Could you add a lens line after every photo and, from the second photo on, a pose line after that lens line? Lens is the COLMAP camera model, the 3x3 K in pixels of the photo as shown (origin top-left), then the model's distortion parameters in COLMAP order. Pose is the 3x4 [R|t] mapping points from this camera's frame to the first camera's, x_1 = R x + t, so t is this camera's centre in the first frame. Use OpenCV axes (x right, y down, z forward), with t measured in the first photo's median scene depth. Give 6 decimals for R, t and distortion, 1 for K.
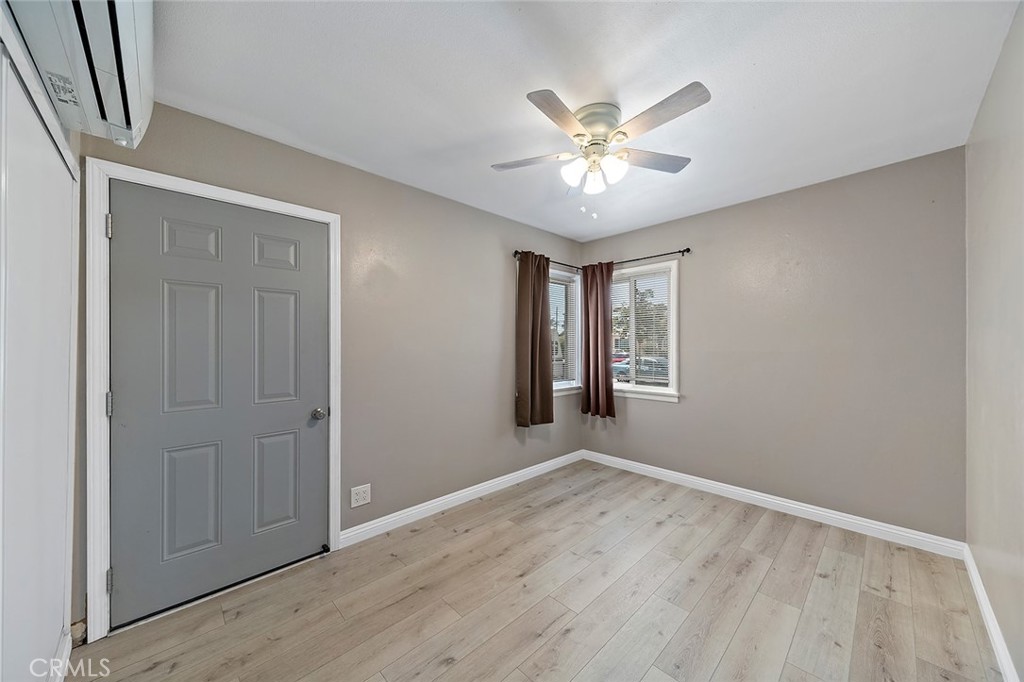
lens RADIAL K [[358.1, 0, 505.0], [0, 358.1, 341.2], [0, 0, 1]] dist [0.002546, -0.000149]
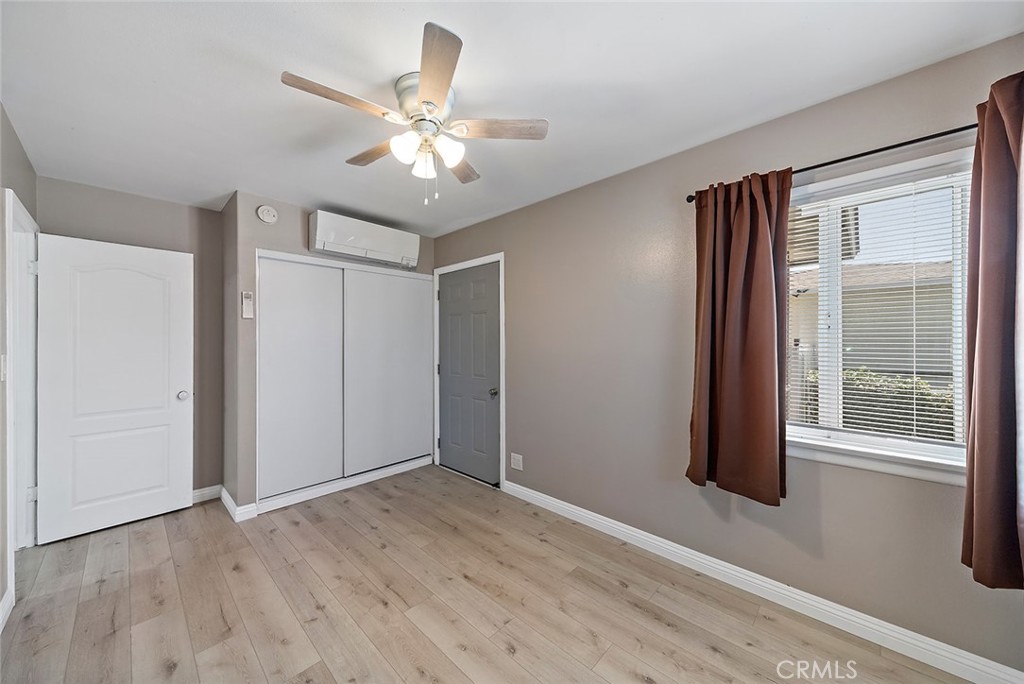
lens RADIAL K [[358.1, 0, 505.0], [0, 358.1, 342.2], [0, 0, 1]] dist [0.002546, -0.000149]
pose [[0.057293, 0.000849, -0.998357, 0.949546], [0.005890, 0.999982, 0.001189, -0.003112], [0.998340, -0.005949, 0.057287, 0.951728]]
